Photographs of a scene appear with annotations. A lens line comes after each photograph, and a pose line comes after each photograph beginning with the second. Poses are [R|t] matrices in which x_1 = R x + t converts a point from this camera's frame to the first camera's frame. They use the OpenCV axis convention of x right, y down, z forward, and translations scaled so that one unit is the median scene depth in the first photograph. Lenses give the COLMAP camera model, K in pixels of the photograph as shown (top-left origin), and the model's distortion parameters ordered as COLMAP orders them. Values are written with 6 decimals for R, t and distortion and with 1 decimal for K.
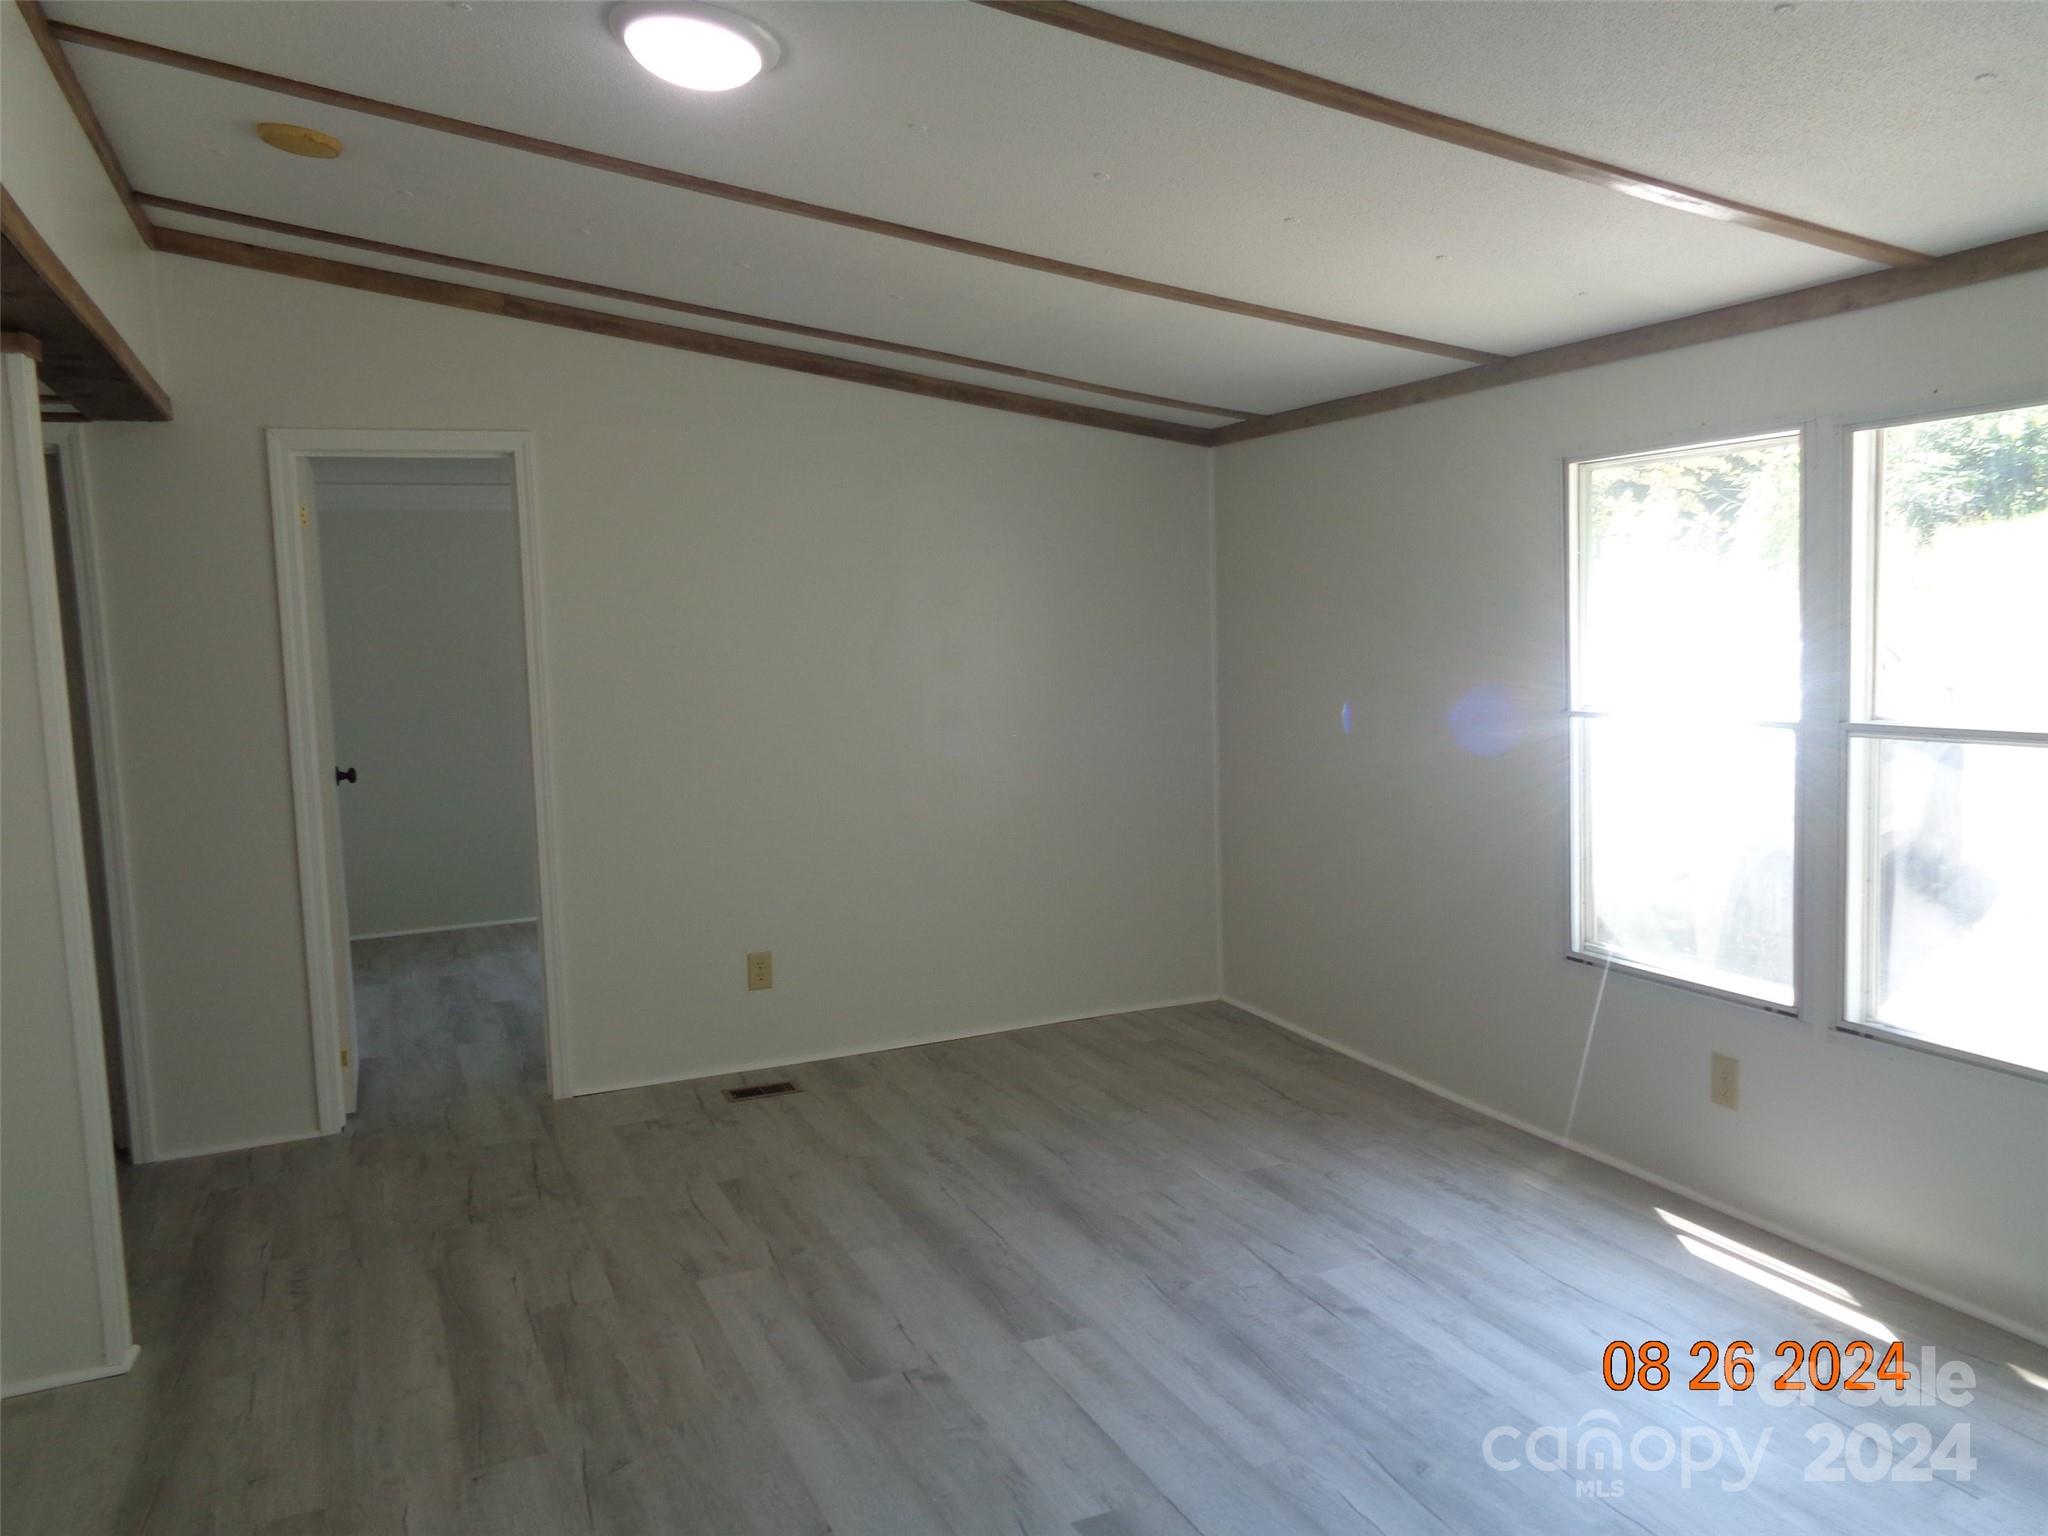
lens RADIAL K [[1505.8, 0, 1019.8], [0, 1505.8, 773.7], [0, 0, 1]] dist [-0.006135, 0.007449]
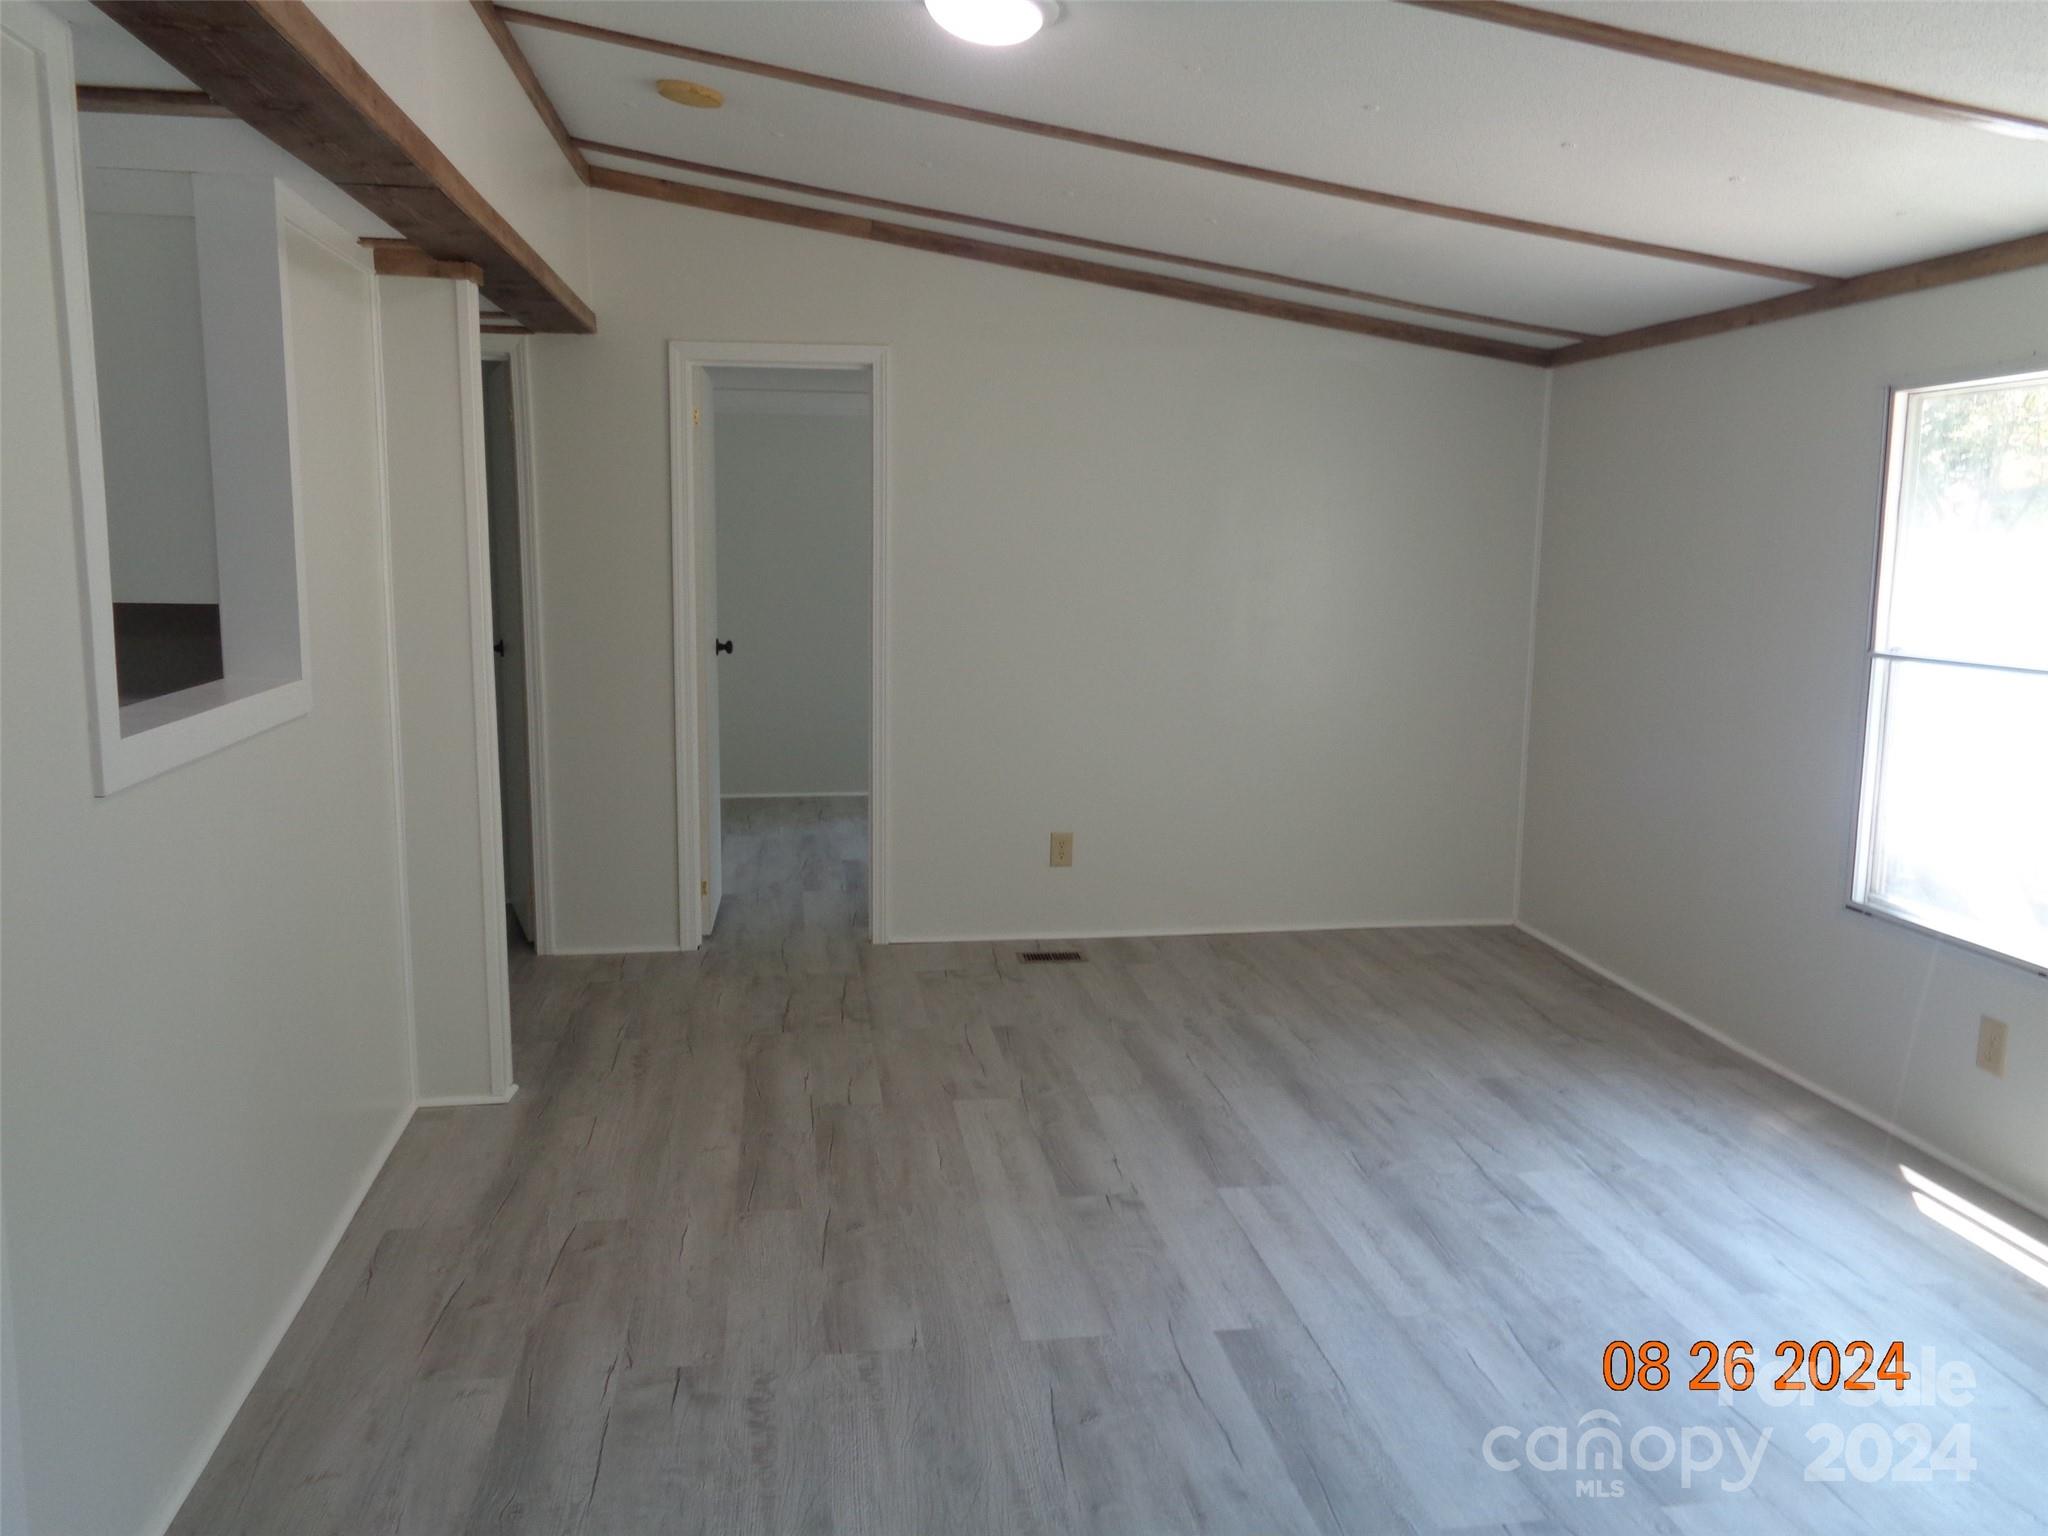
lens RADIAL K [[1505.8, 0, 1026.1], [0, 1505.8, 771.8], [0, 0, 1]] dist [-0.006135, 0.007449]
pose [[0.964126, 0.081736, -0.252549, 0.097415], [-0.068019, 0.995719, 0.062590, 0.011404], [0.256584, -0.043167, 0.965557, -0.073310]]
